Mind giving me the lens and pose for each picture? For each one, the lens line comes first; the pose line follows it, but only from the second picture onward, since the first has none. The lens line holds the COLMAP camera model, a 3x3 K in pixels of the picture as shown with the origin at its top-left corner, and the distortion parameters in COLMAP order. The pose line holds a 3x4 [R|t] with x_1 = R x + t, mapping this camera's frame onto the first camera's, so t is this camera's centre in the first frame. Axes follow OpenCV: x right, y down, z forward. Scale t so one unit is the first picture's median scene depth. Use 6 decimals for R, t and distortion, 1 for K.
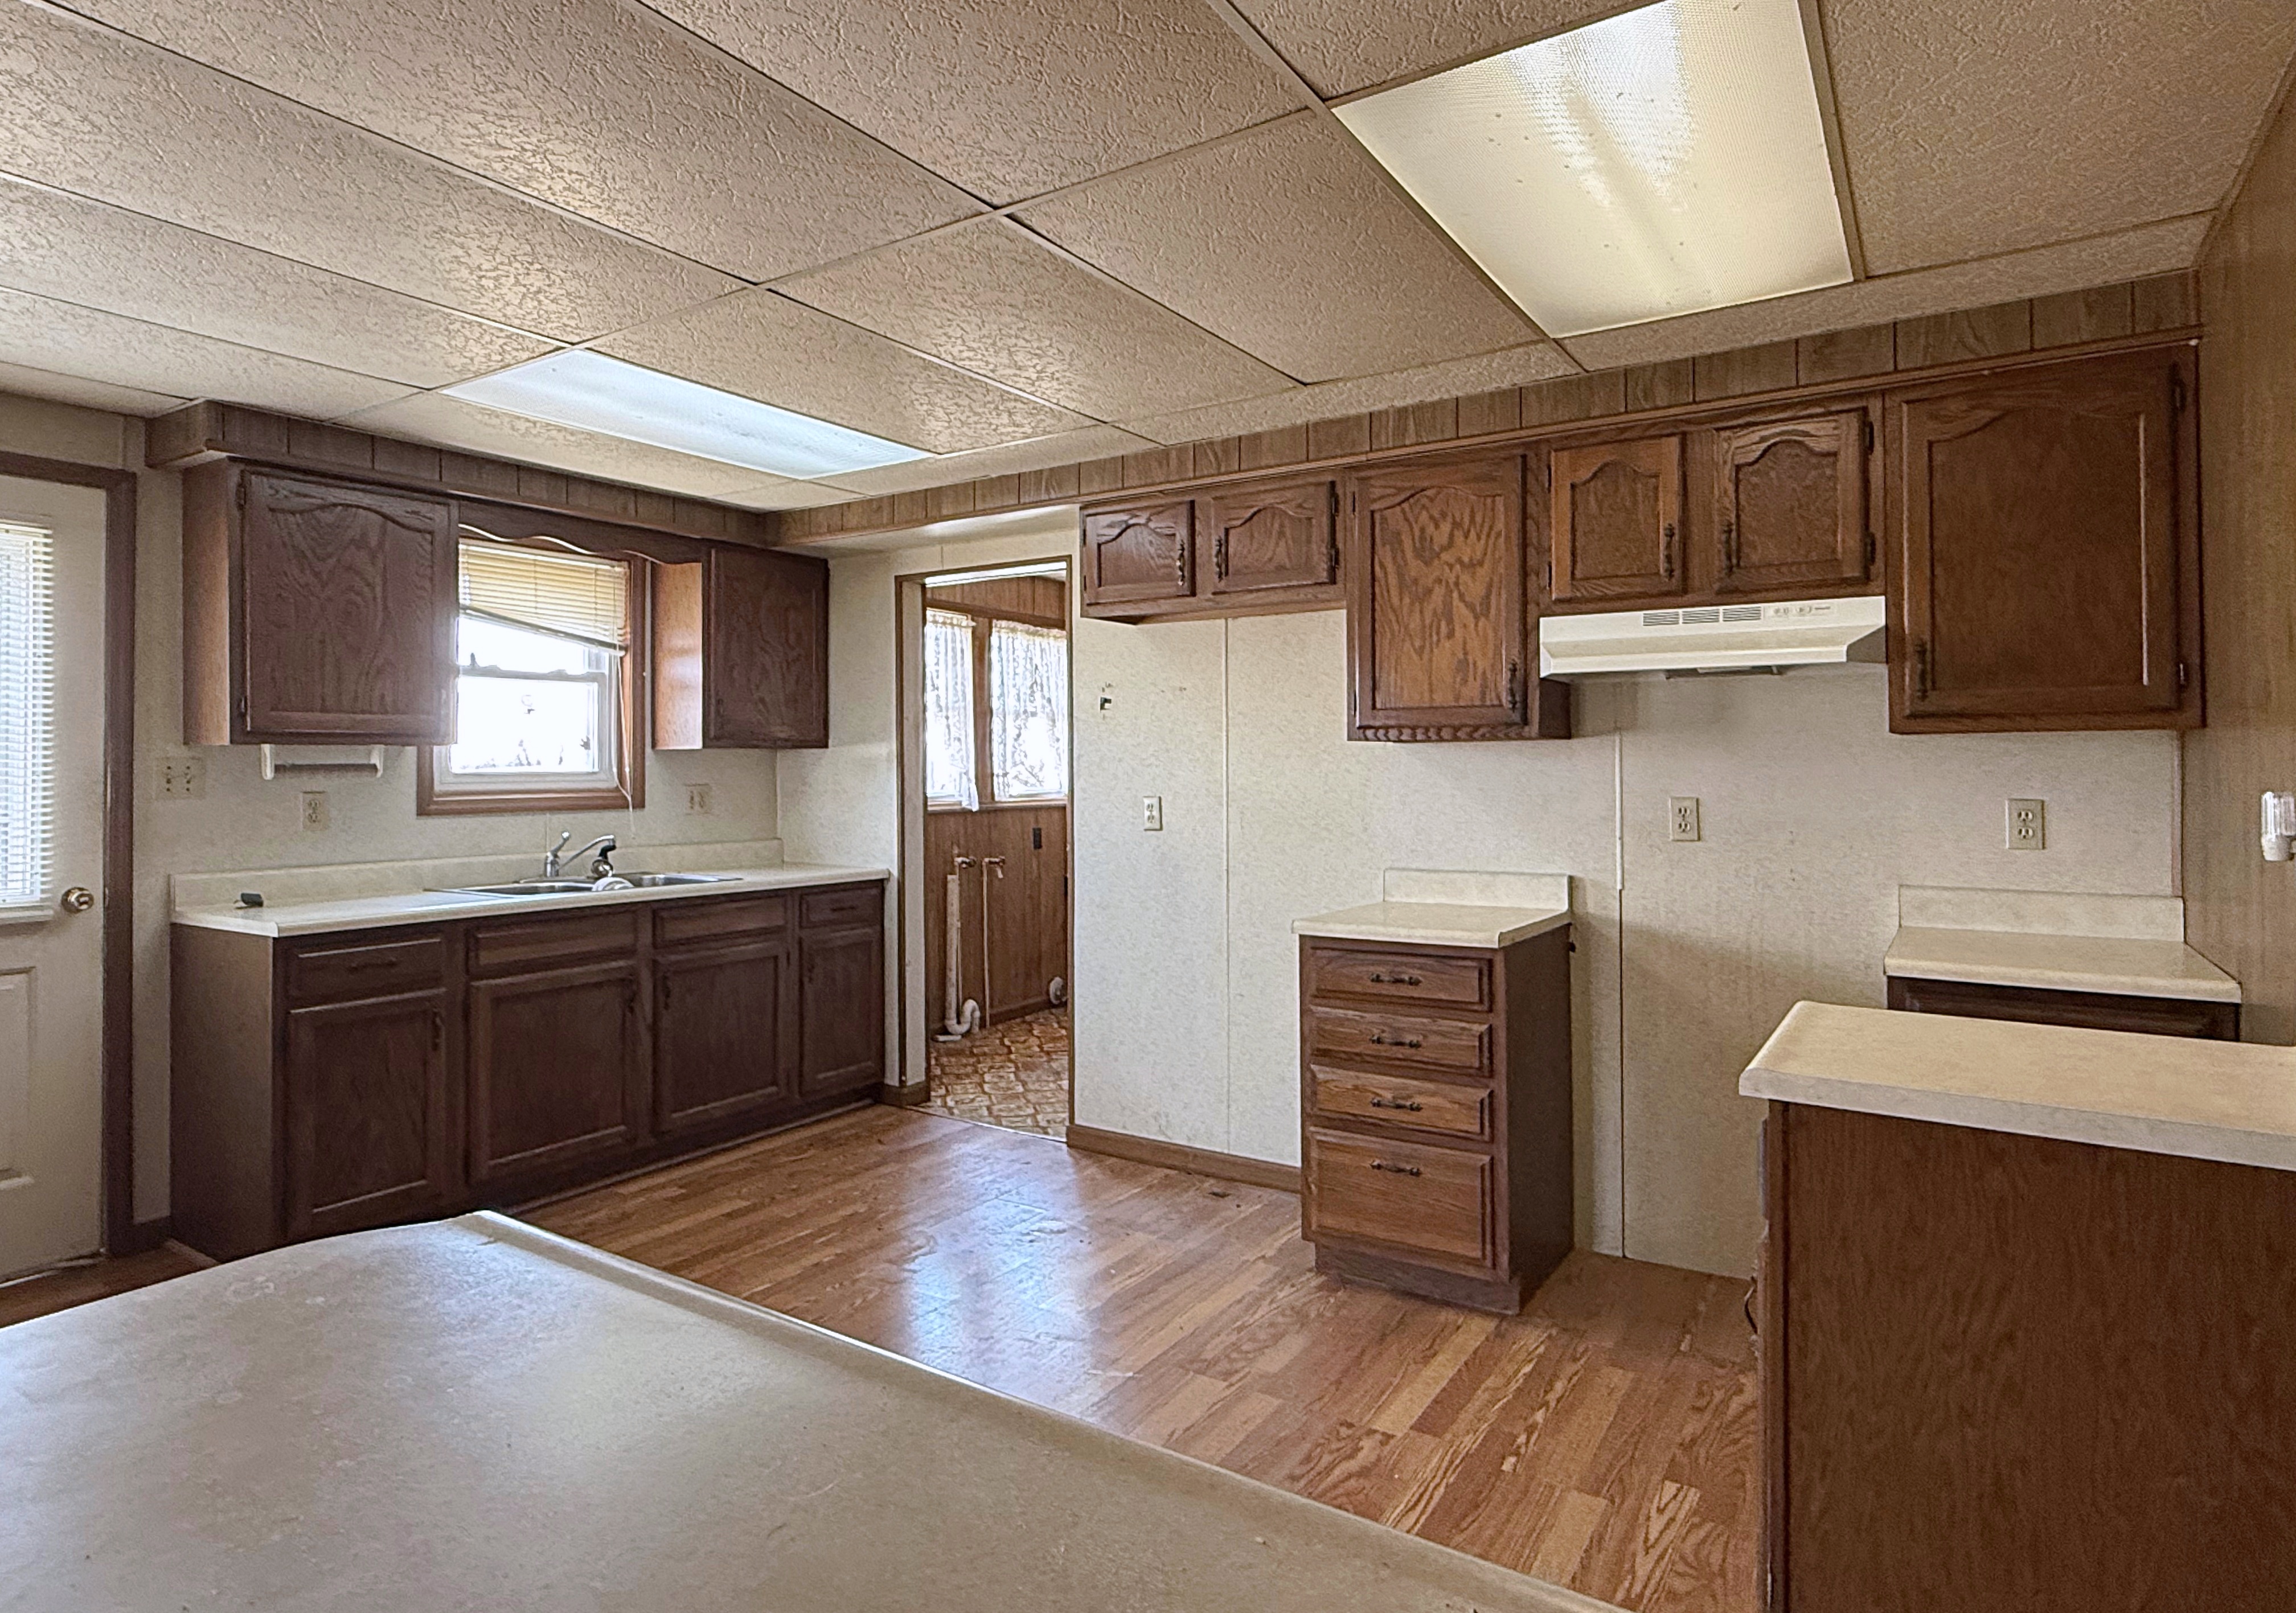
lens RADIAL K [[1259.3, 0, 1142.7], [0, 1259.3, 756.3], [0, 0, 1]] dist [-0.000134, -0.000383]
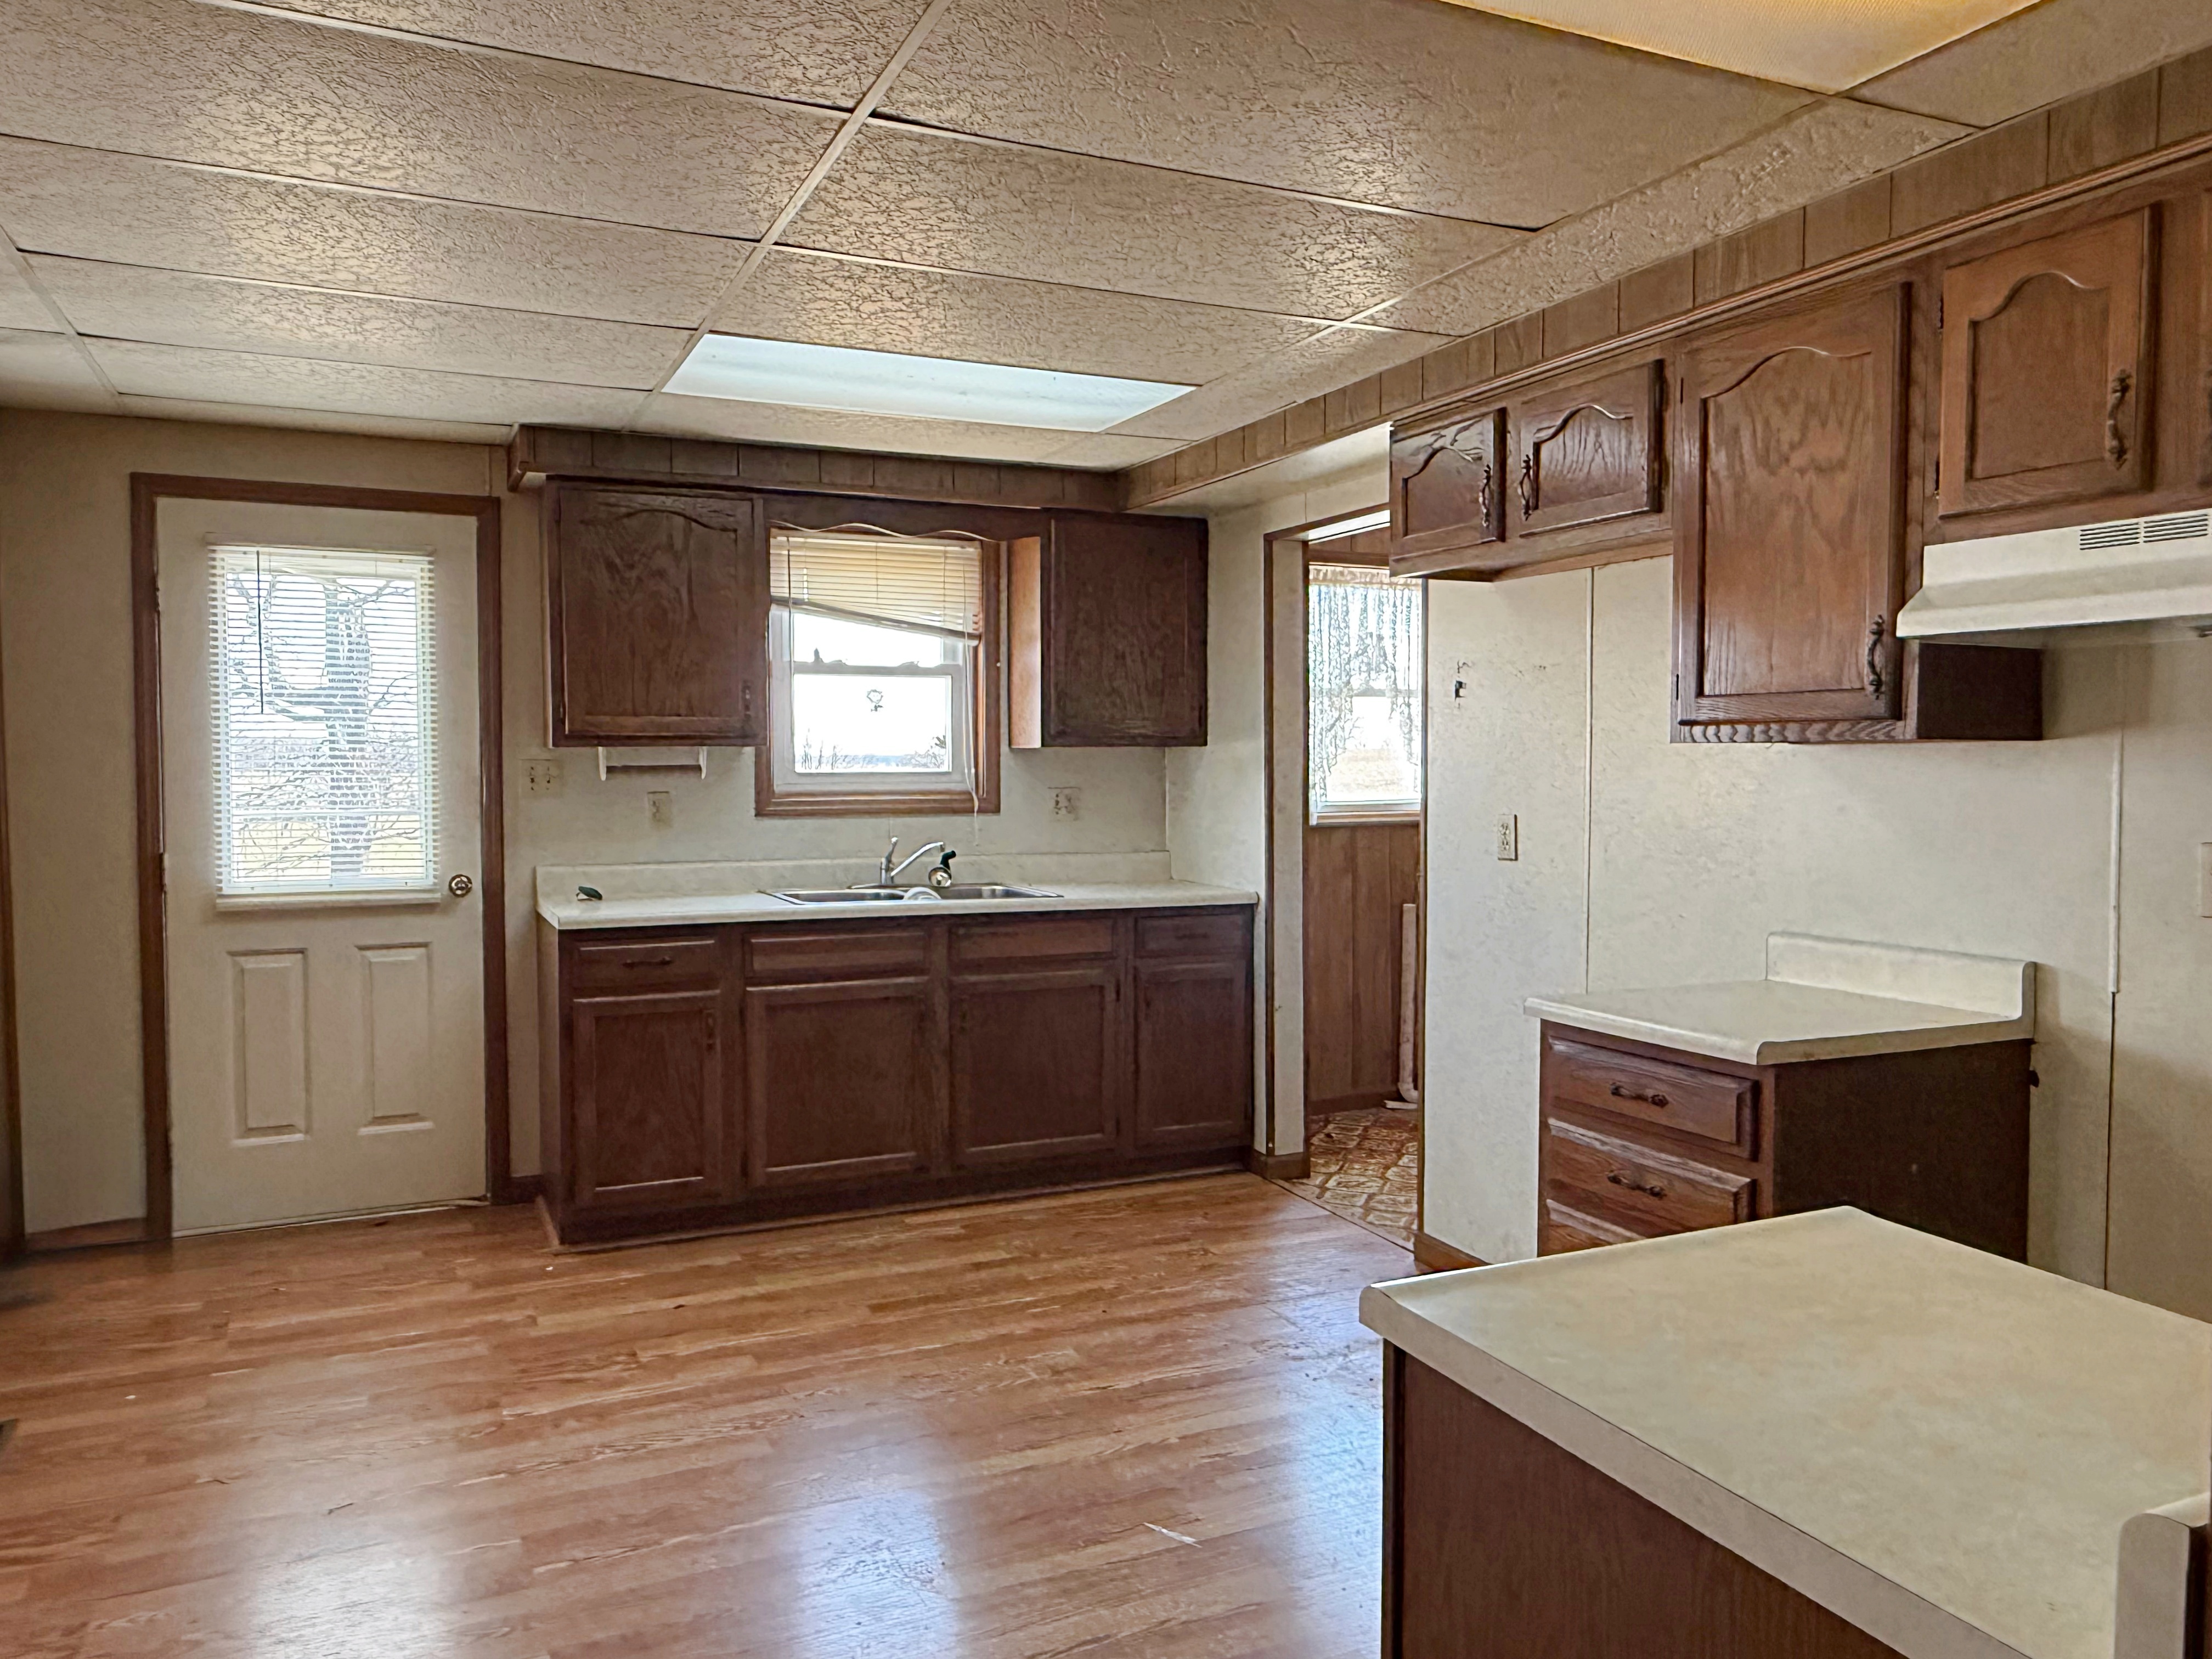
lens RADIAL K [[1551.9, 0, 1106.0], [0, 1551.9, 829.5], [0, 0, 1]] dist [-0.005873, 0.000029]
pose [[0.848784, 0.029033, -0.527942, 0.335903], [0.000860, 0.998414, 0.056289, -0.012307], [0.528739, -0.048232, 0.847413, 0.117806]]
